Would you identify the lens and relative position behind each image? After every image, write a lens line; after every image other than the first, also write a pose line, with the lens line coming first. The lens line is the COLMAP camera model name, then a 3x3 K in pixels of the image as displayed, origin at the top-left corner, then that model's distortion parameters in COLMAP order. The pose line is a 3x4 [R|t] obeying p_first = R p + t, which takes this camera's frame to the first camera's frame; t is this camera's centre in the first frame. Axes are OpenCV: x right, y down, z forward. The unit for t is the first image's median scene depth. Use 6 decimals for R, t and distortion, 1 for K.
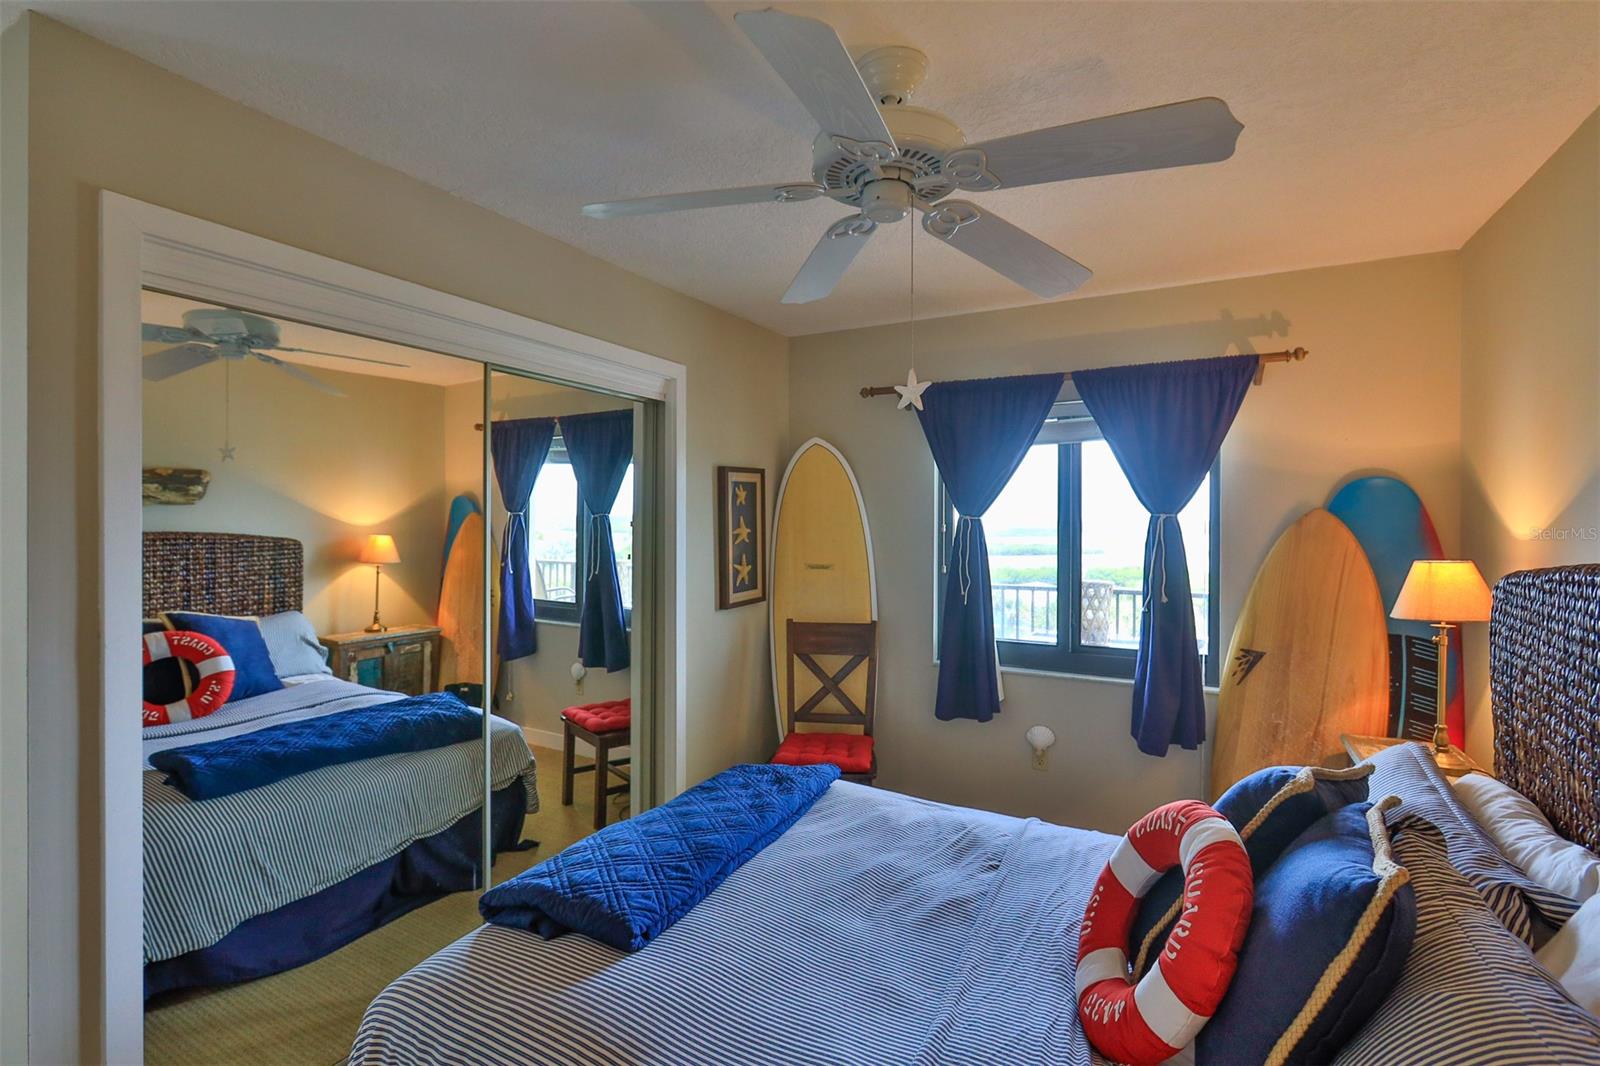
lens RADIAL K [[759.6, 0, 800.0], [0, 759.6, 533.0], [0, 0, 1]] dist [0.000311, 0.000271]
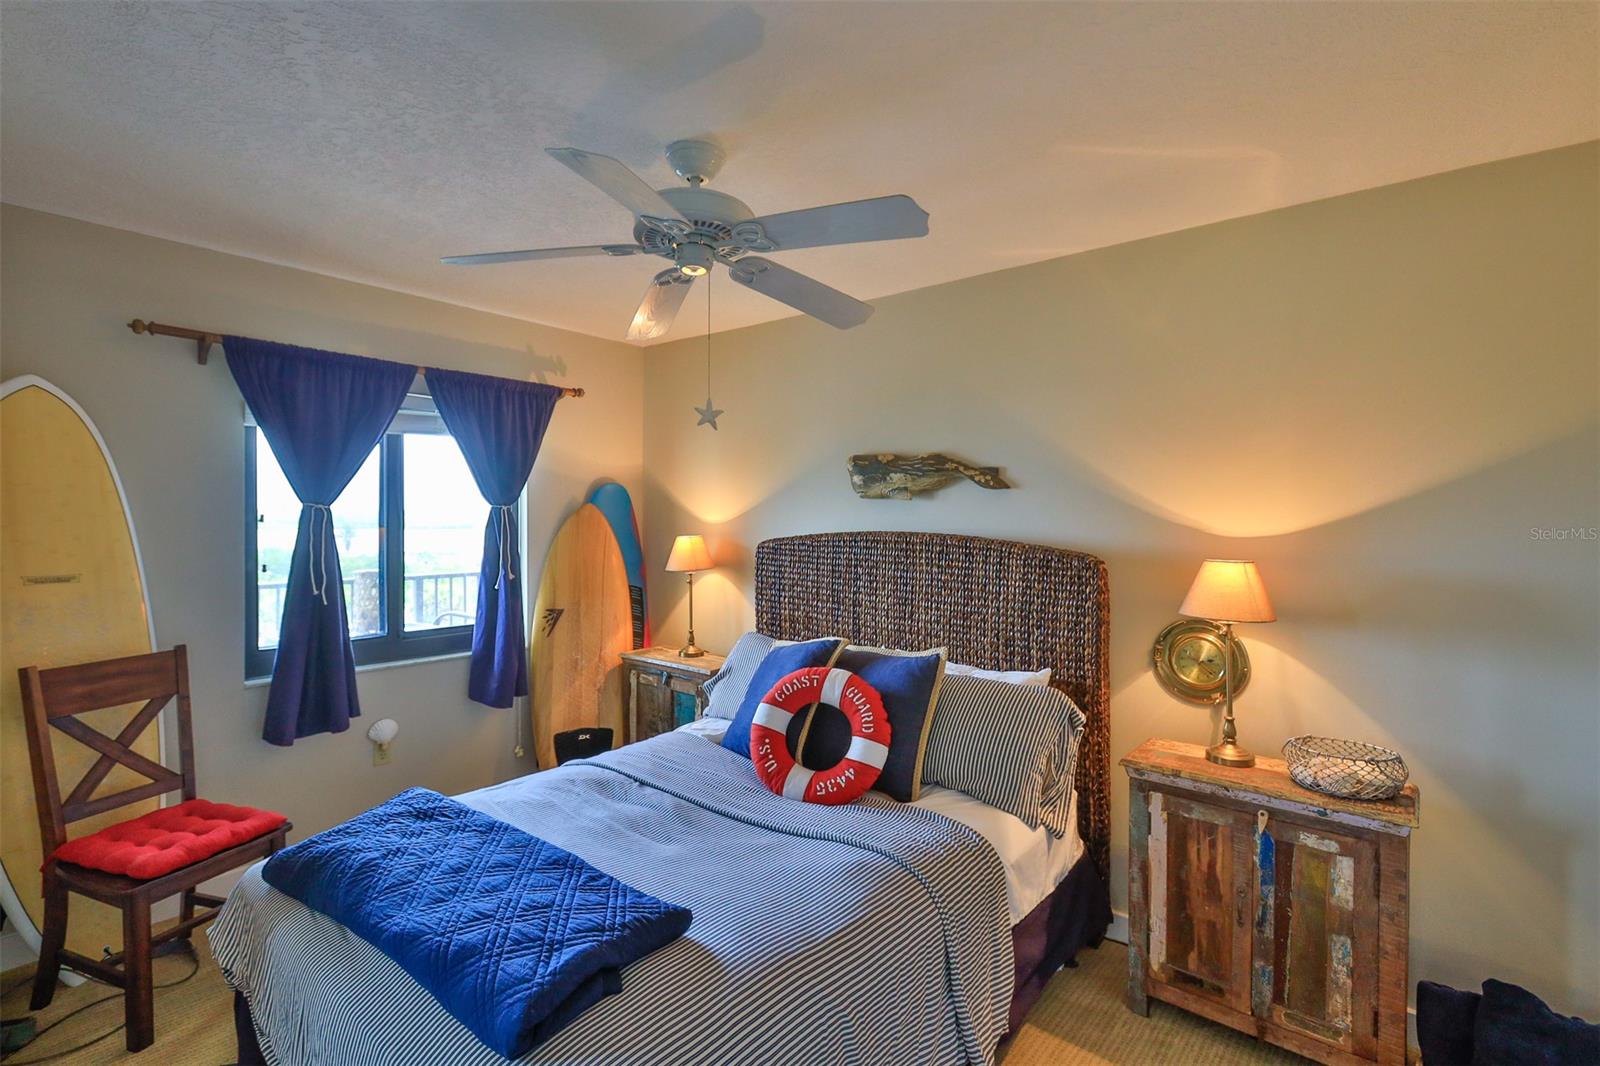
lens RADIAL K [[743.4, 0, 799.1], [0, 743.4, 526.8], [0, 0, 1]] dist [-0.011174, 0.000777]
pose [[0.177749, -0.016780, 0.983933, -0.544774], [0.006089, 0.999854, 0.015952, -0.006923], [-0.984057, 0.003156, 0.177825, 0.315050]]
